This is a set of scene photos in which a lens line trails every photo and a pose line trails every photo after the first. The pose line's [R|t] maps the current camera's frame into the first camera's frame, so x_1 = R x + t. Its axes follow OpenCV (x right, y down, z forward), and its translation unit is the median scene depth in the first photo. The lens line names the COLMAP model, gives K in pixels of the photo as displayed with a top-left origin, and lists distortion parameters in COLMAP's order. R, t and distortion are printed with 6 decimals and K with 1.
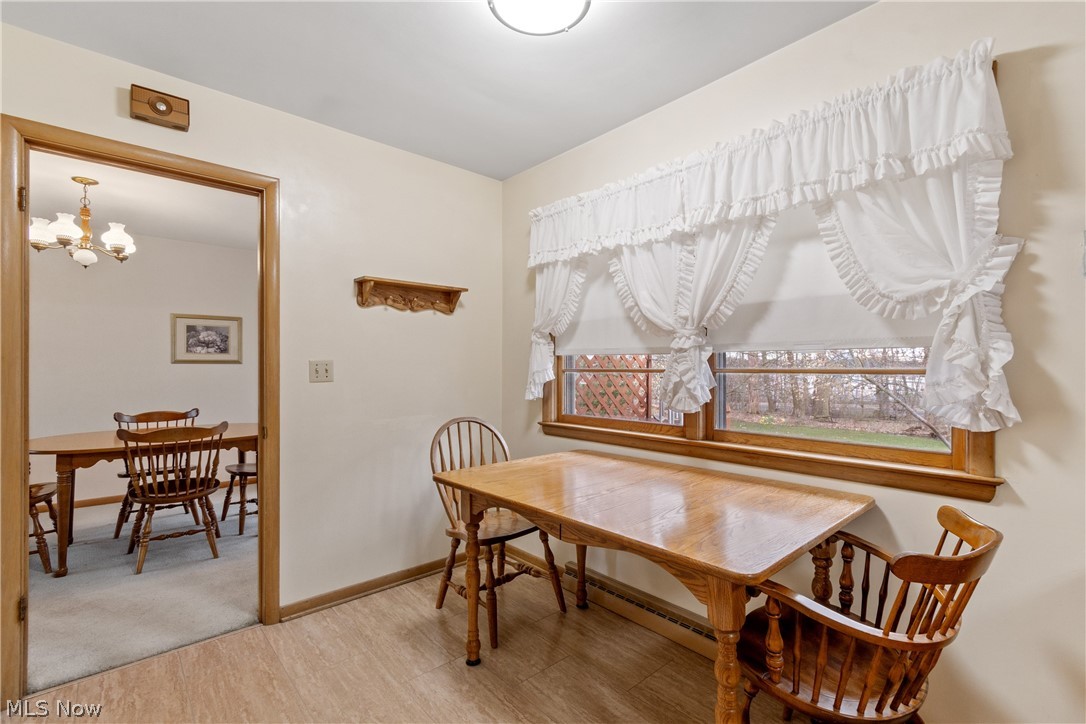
lens RADIAL K [[490.3, 0, 545.3], [0, 490.3, 369.3], [0, 0, 1]] dist [0.002634, -0.000870]
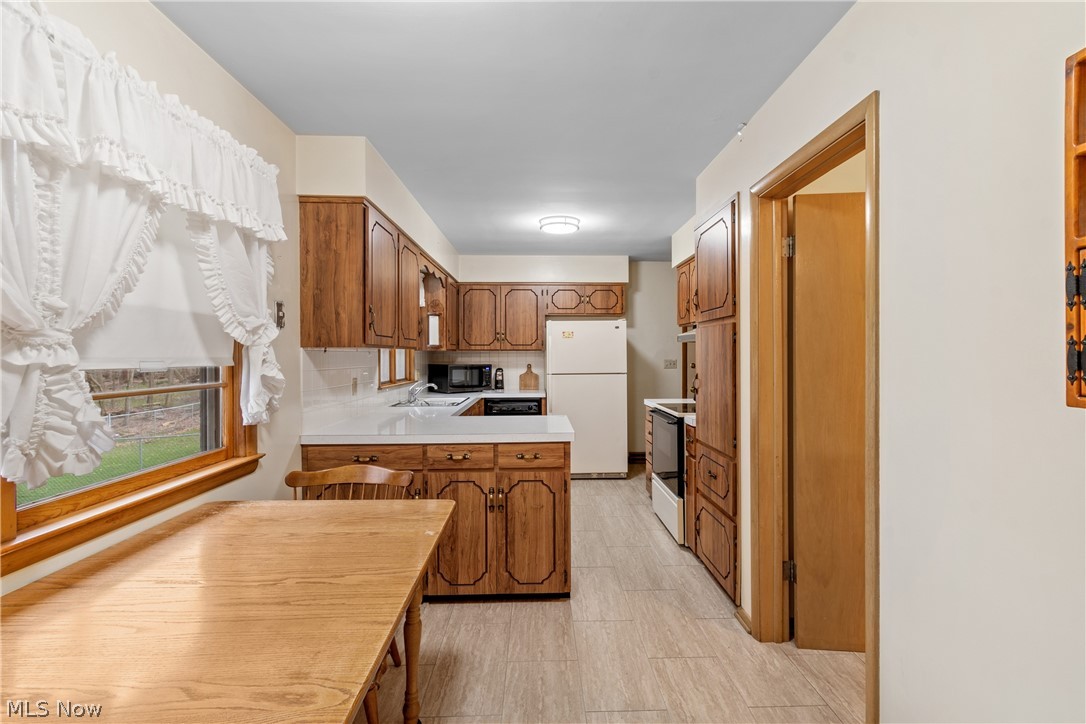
lens RADIAL K [[490.3, 0, 547.8], [0, 490.3, 355.7], [0, 0, 1]] dist [0.002634, -0.000870]
pose [[-0.764136, 0.000753, 0.645055, -0.360379], [0.003450, 0.999990, 0.002919, -0.039118], [-0.645046, 0.004455, -0.764131, 0.783059]]
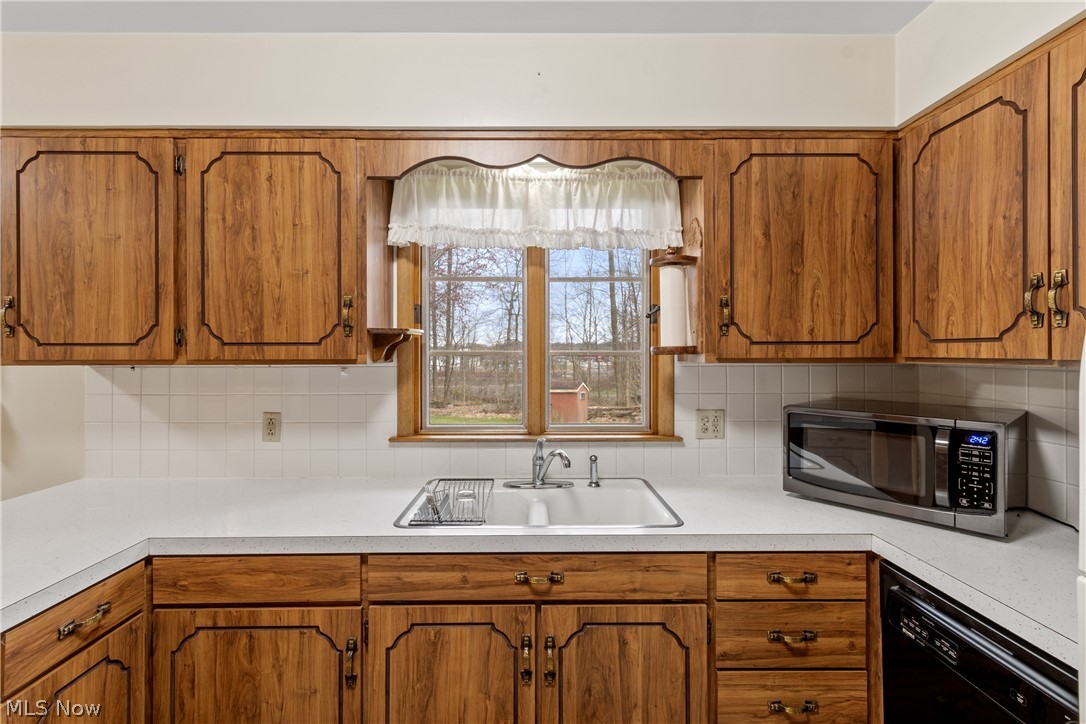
lens RADIAL K [[490.3, 0, 540.9], [0, 490.3, 353.6], [0, 0, 1]] dist [0.002634, -0.000870]
pose [[0.654206, -0.000256, 0.756316, 0.454335], [0.002826, 0.999994, -0.002107, -0.063791], [-0.756311, 0.003516, 0.654203, -0.526336]]
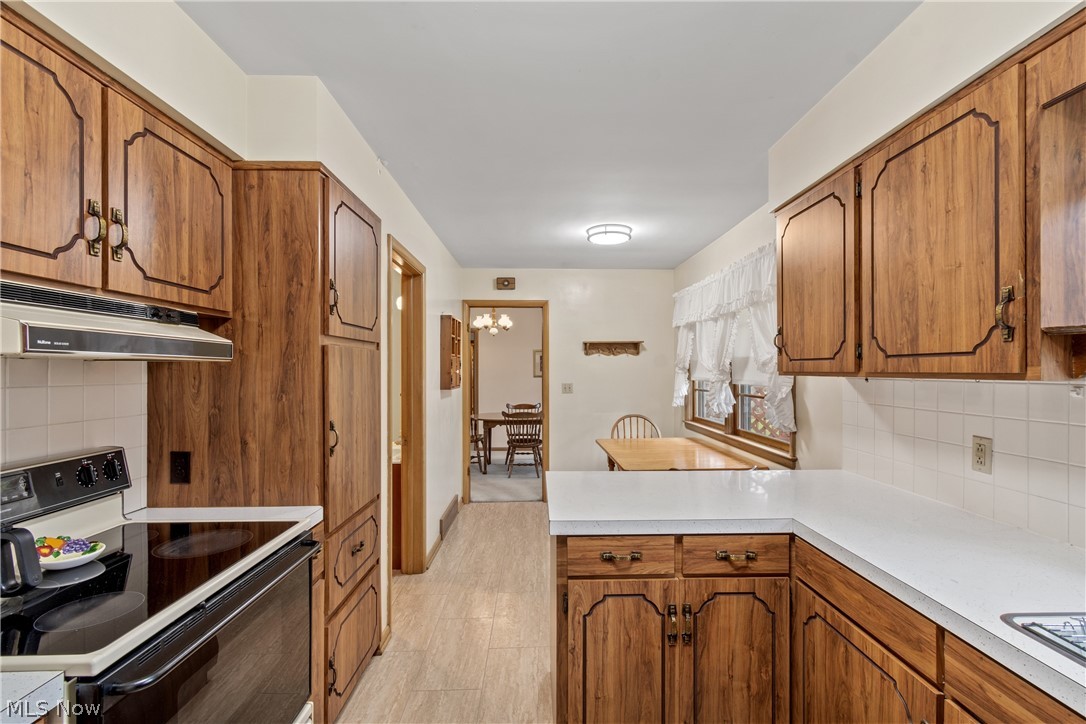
lens RADIAL K [[490.3, 0, 546.3], [0, 490.3, 370.6], [0, 0, 1]] dist [0.002634, -0.000870]
pose [[0.762548, -0.000245, -0.646931, 0.707134], [0.001212, 0.999999, 0.001050, -0.062203], [0.646930, -0.001585, 0.762548, -0.552569]]
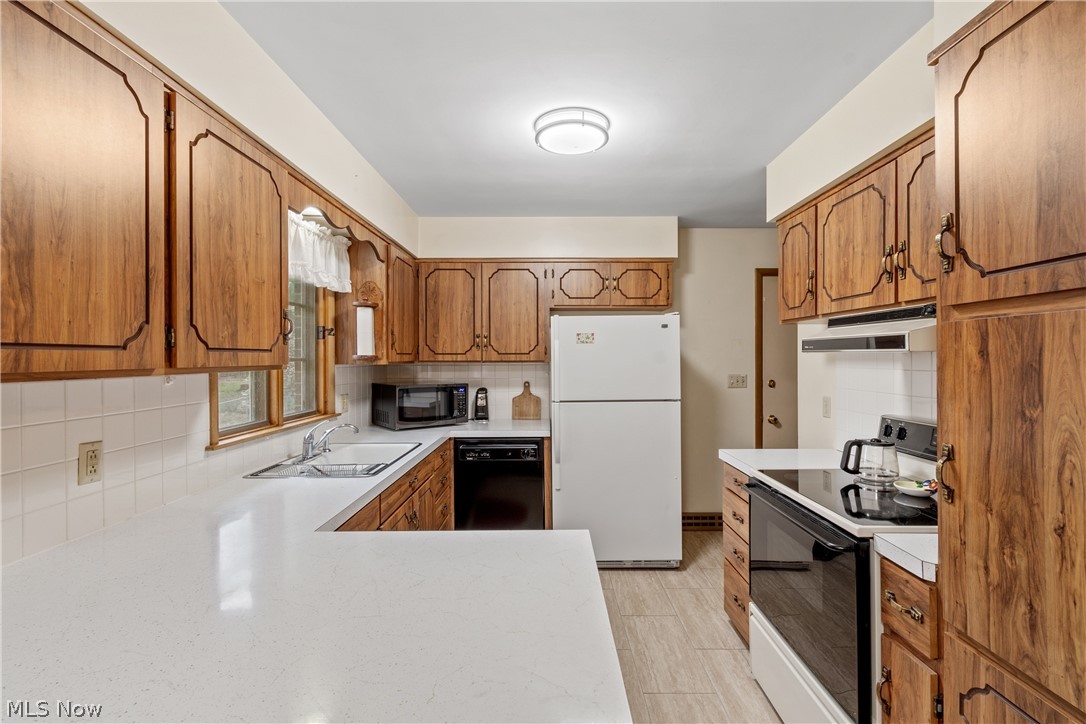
lens RADIAL K [[490.3, 0, 545.2], [0, 490.3, 359.0], [0, 0, 1]] dist [0.002634, -0.000870]
pose [[-0.744449, 0.000318, 0.667679, 0.061285], [0.004429, 0.999980, 0.004462, -0.068092], [-0.667664, 0.006279, -0.744436, 0.259281]]
